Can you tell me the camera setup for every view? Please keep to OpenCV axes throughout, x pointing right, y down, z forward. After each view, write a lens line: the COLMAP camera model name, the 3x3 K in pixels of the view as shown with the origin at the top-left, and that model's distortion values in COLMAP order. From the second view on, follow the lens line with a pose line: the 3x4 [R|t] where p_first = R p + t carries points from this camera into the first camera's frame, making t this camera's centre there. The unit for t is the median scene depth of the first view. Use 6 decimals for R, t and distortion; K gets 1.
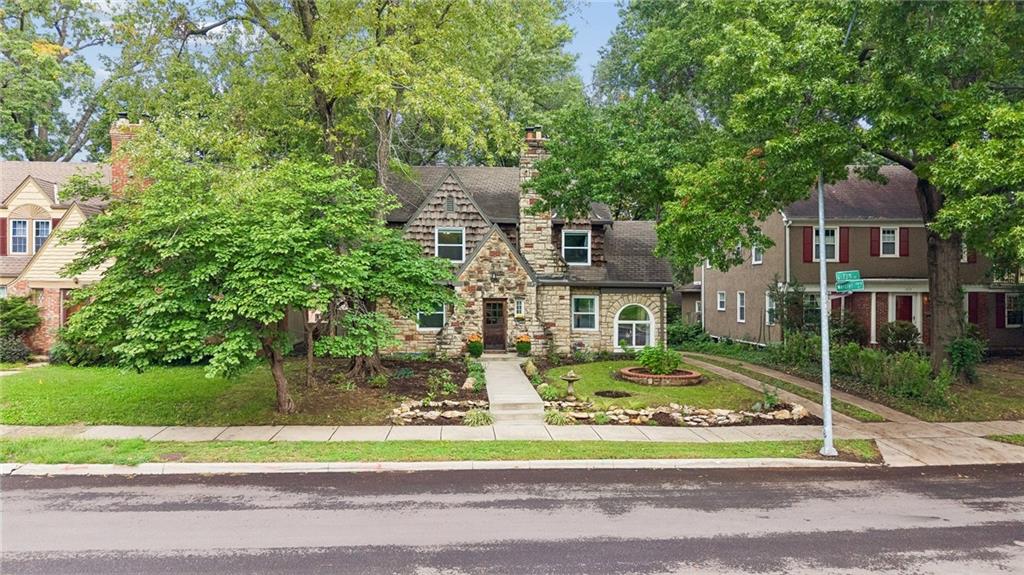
lens RADIAL K [[699.7, 0, 380.5], [0, 699.7, 283.3], [0, 0, 1]] dist [0.005375, -0.004522]
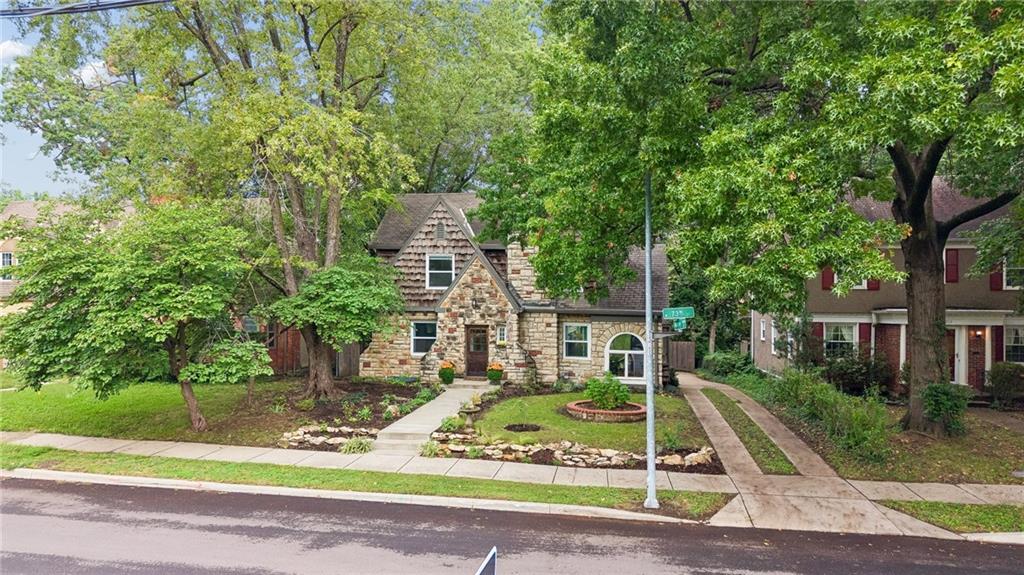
lens RADIAL K [[681.8, 0, 371.3], [0, 681.8, 290.1], [0, 0, 1]] dist [-0.001815, 0.003633]
pose [[0.970078, 0.000626, -0.242791, 0.389240], [-0.004322, 0.999883, -0.014692, -0.020693], [0.242753, 0.015302, 0.969967, 0.026022]]
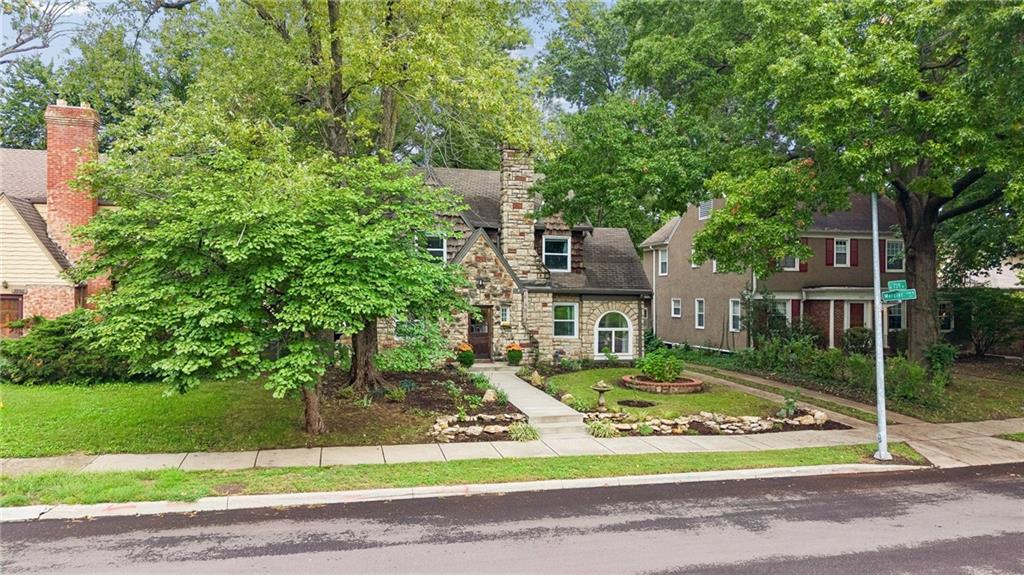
lens RADIAL K [[726.6, 0, 391.7], [0, 726.6, 289.3], [0, 0, 1]] dist [0.007859, -0.008152]
pose [[0.984344, 0.004205, 0.176207, -0.203972], [-0.004460, 0.999990, 0.001049, -0.002154], [-0.176200, -0.001818, 0.984353, 0.057602]]
